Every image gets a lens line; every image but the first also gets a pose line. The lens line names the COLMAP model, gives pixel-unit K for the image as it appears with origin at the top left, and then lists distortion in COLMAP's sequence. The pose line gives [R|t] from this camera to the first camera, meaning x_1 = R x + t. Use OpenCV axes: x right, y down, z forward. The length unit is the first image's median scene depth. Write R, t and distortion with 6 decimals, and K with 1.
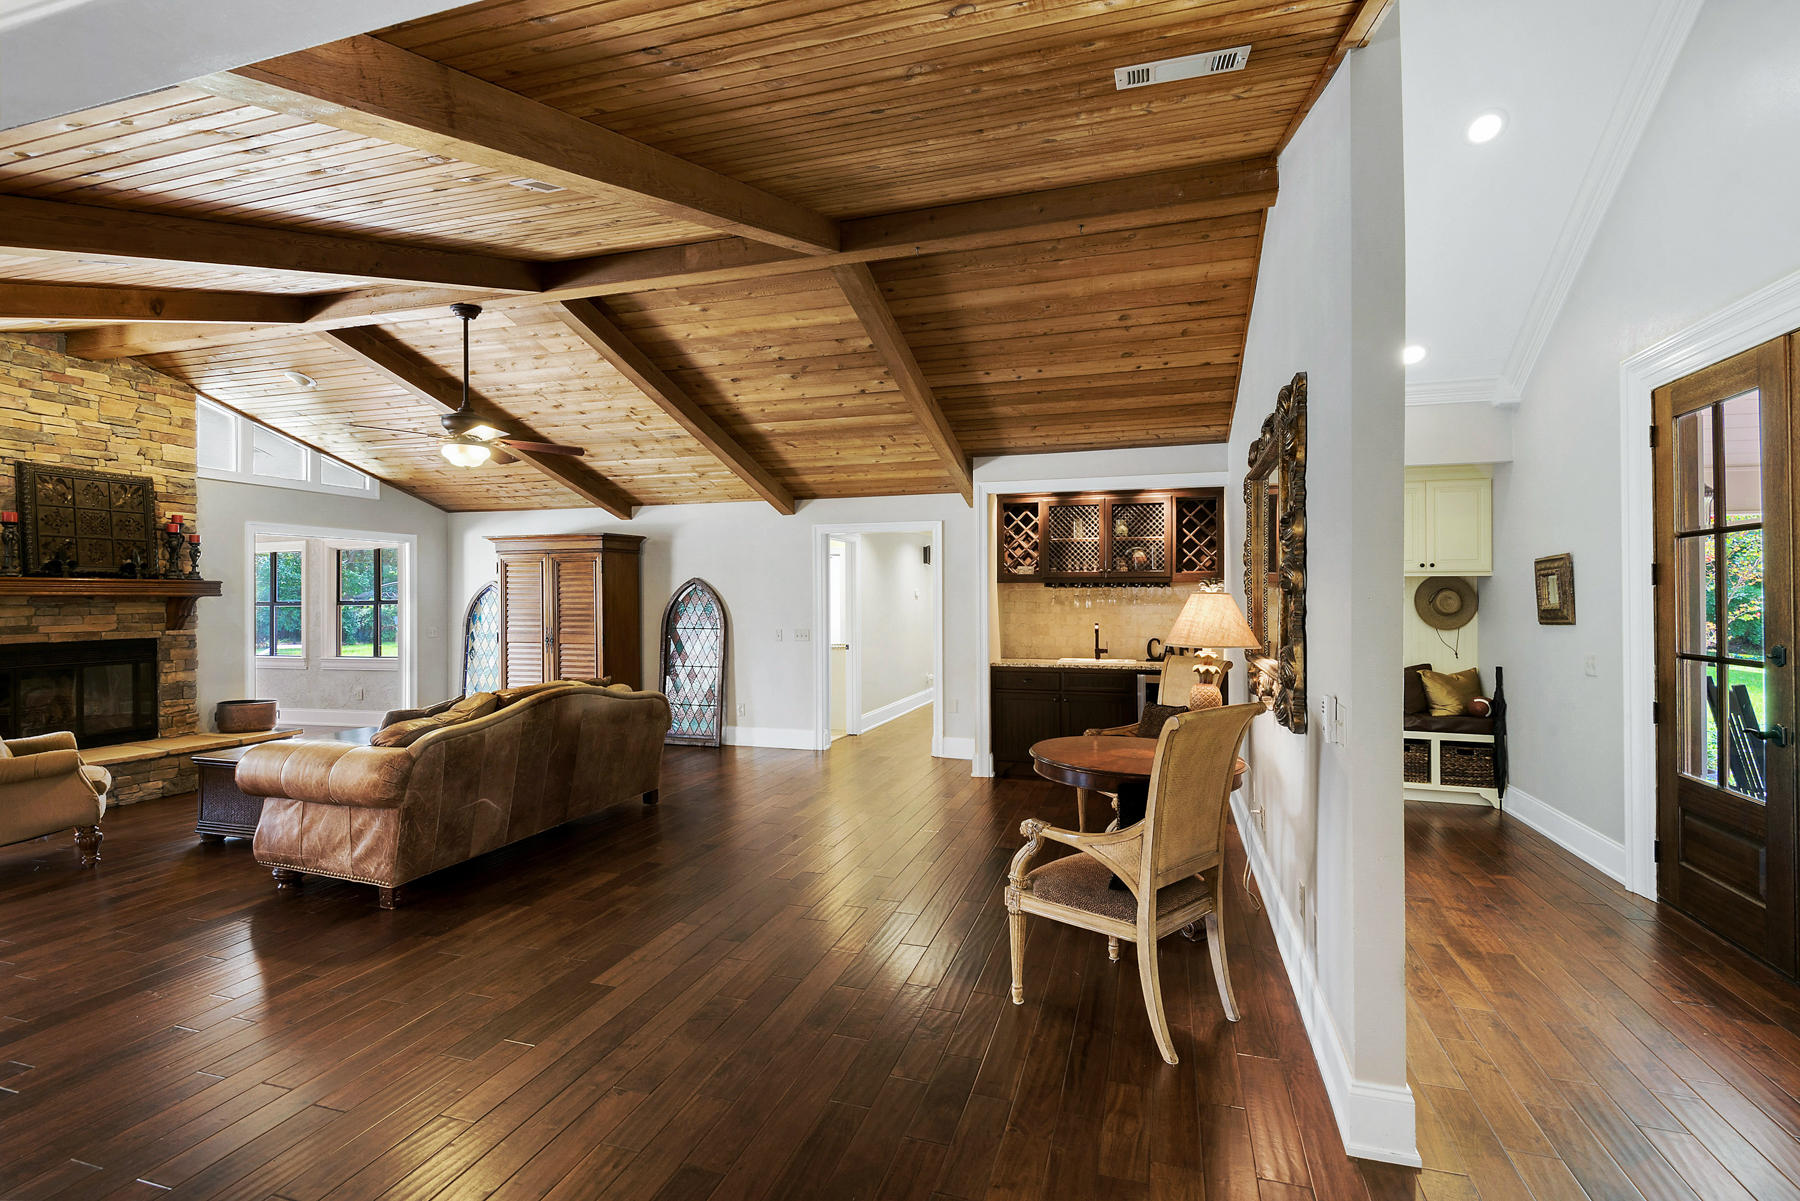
lens RADIAL K [[815.3, 0, 913.5], [0, 815.3, 581.5], [0, 0, 1]] dist [0.039637, -0.022099]
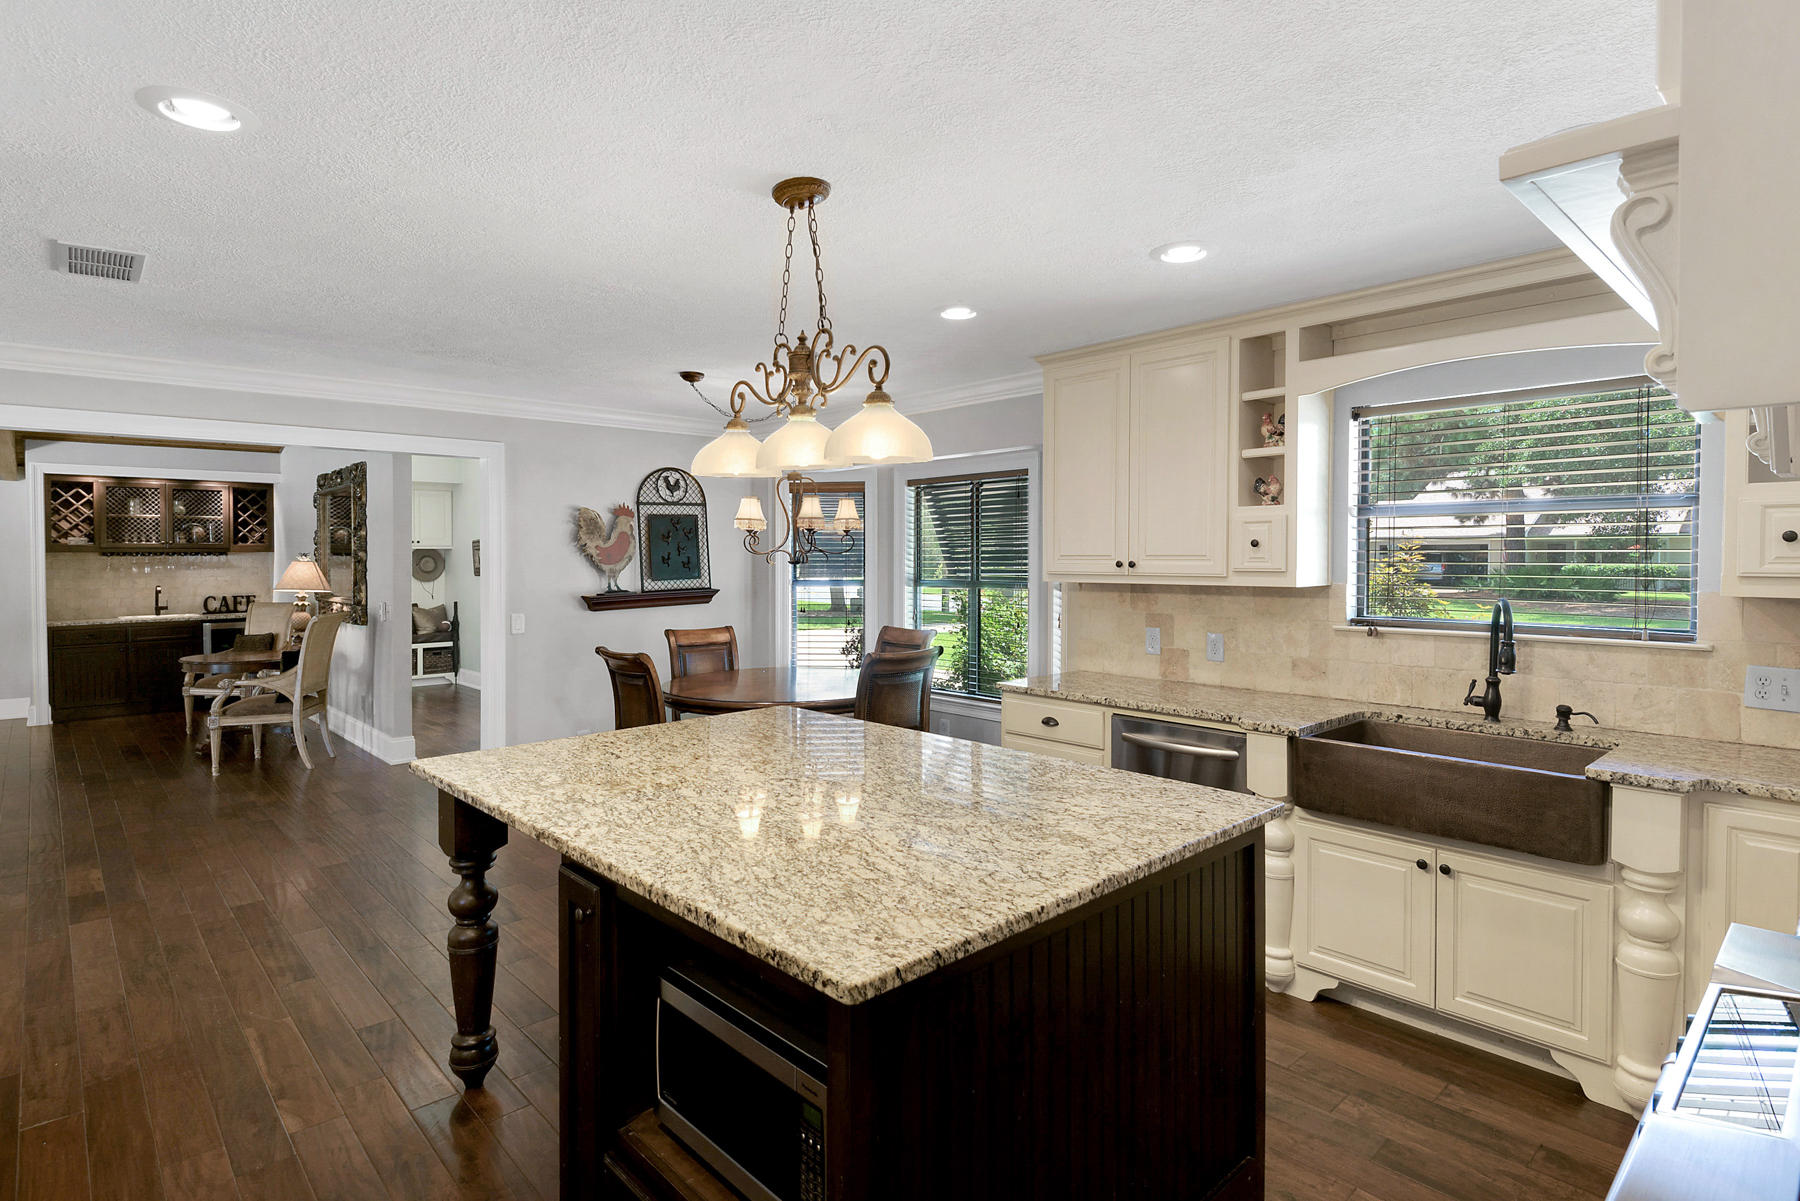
lens RADIAL K [[864.7, 0, 900.1], [0, 864.7, 558.4], [0, 0, 1]] dist [0.001738, -0.006563]
pose [[0.477618, -0.007269, 0.878537, -0.427521], [-0.009677, 0.999862, 0.013534, -0.019818], [-0.878514, -0.014966, 0.477482, -0.666213]]
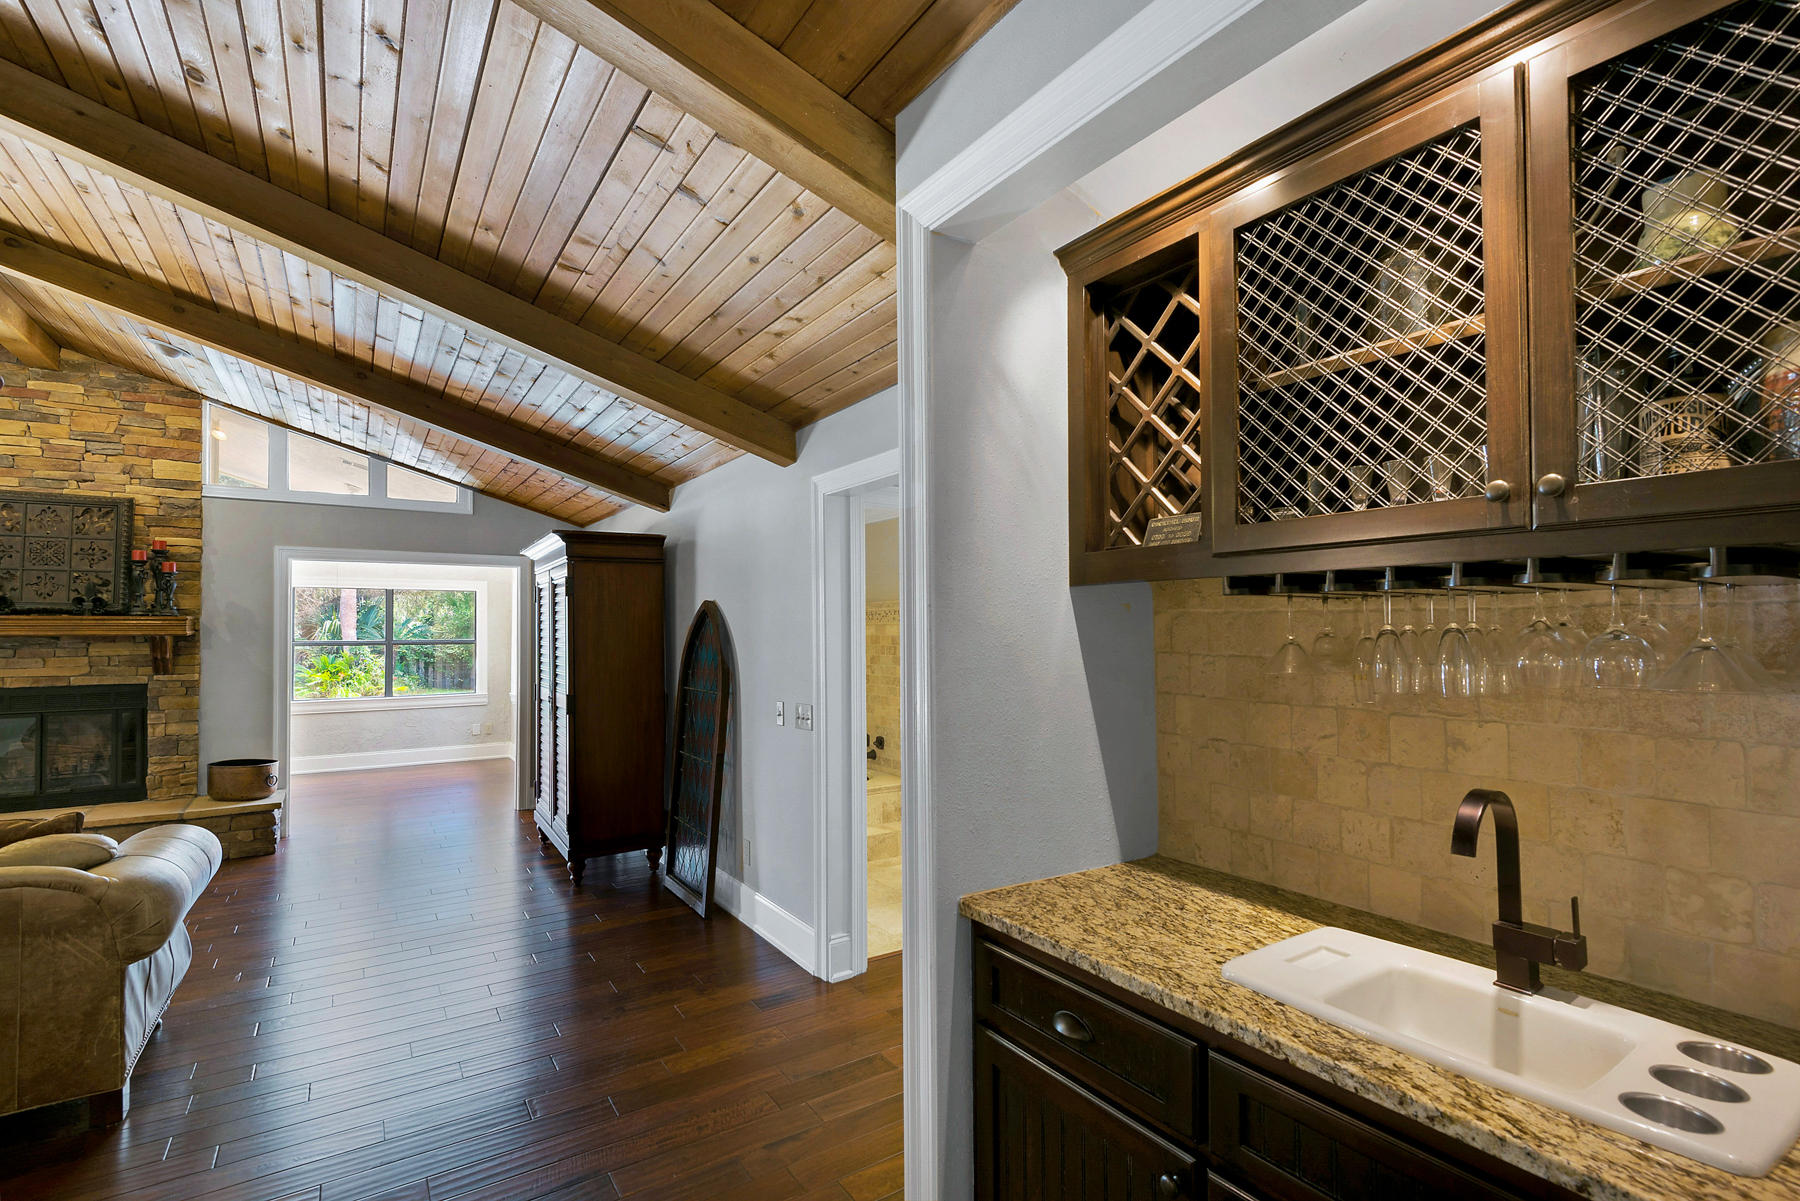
lens RADIAL K [[842.6, 0, 903.8], [0, 842.6, 612.1], [0, 0, 1]] dist [0.009238, -0.000419]
pose [[0.763747, -0.016846, -0.645296, 0.278102], [0.017794, 0.999829, -0.005040, 0.012749], [0.645271, -0.007633, 0.763916, 0.874064]]
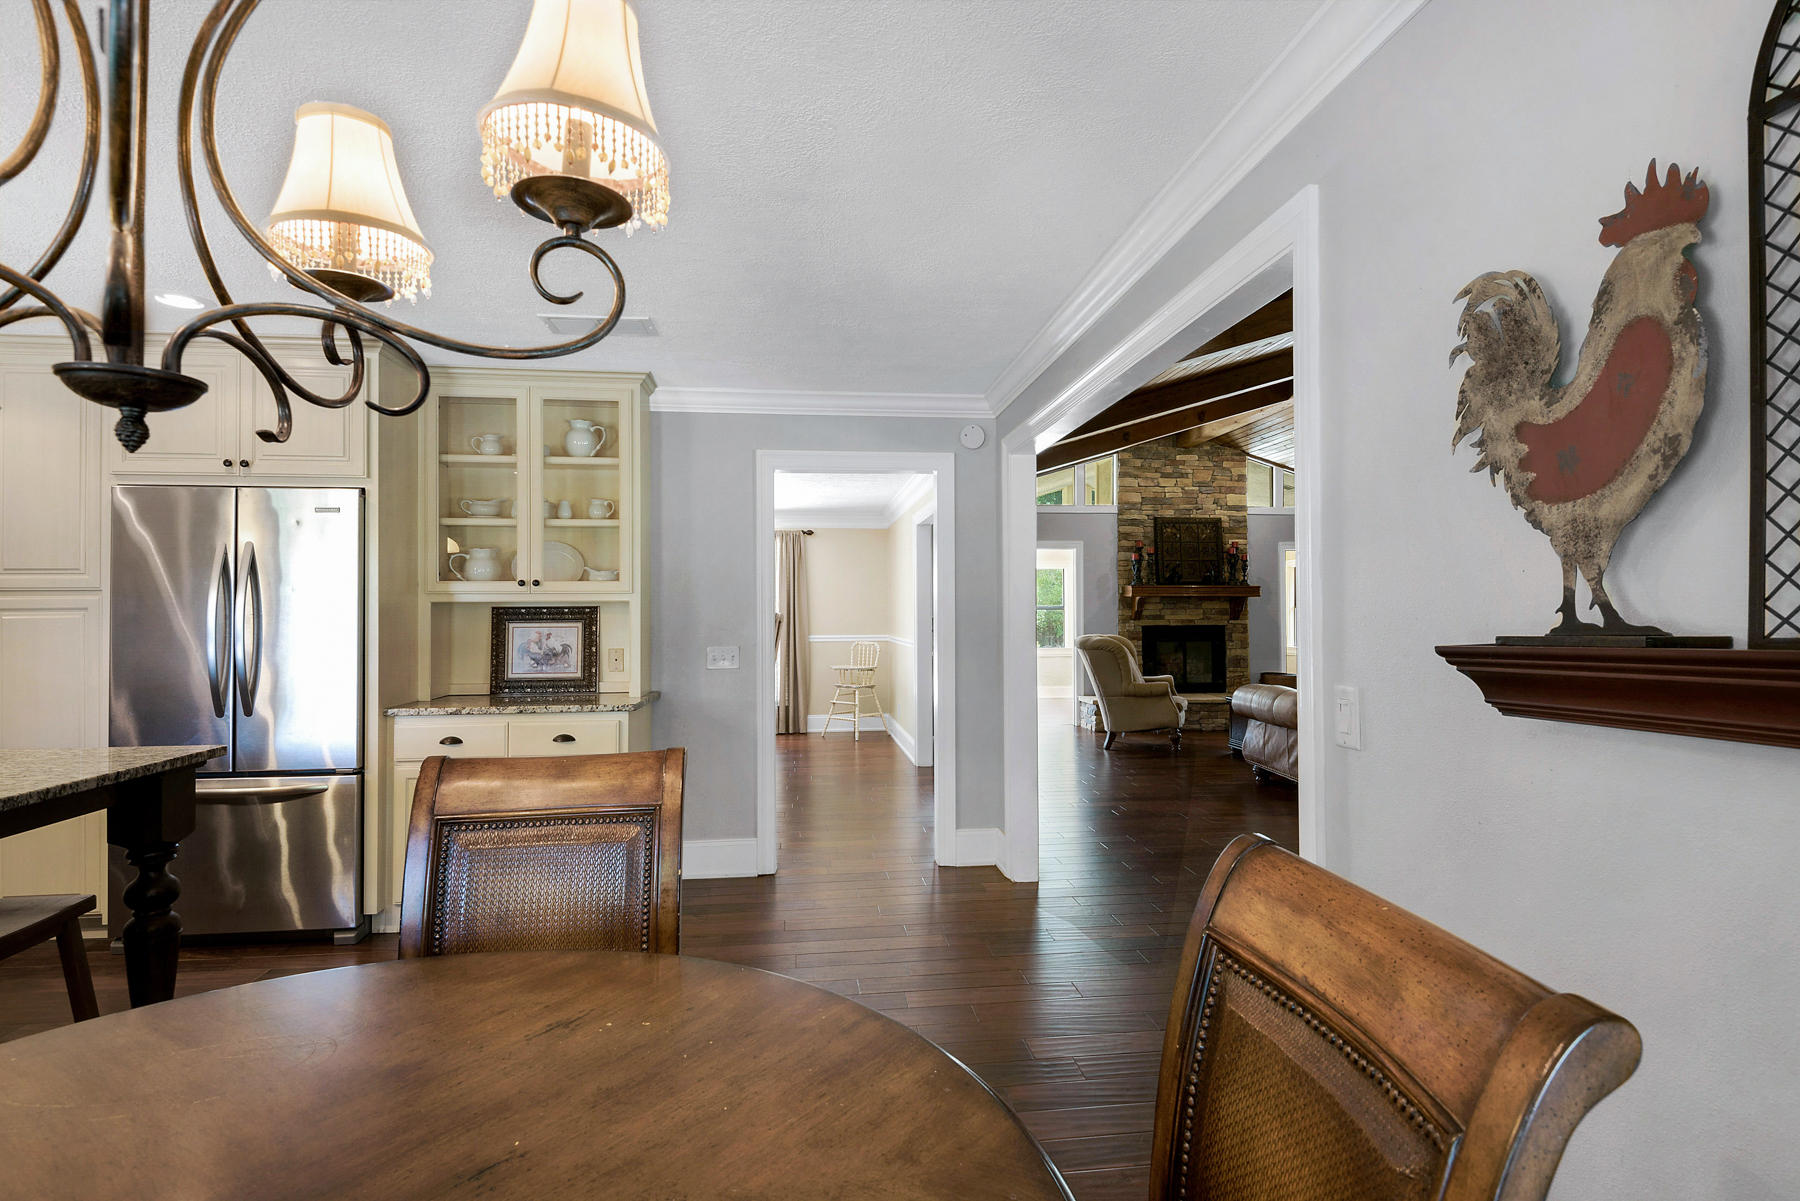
lens RADIAL K [[871.1, 0, 854.6], [0, 871.1, 603.0], [0, 0, 1]] dist [0.001235, -0.021688]
pose [[0.357737, -0.009239, -0.933777, 0.322074], [0.018905, 0.999818, -0.002650, 0.020626], [0.933631, -0.016705, 0.357847, -0.188756]]
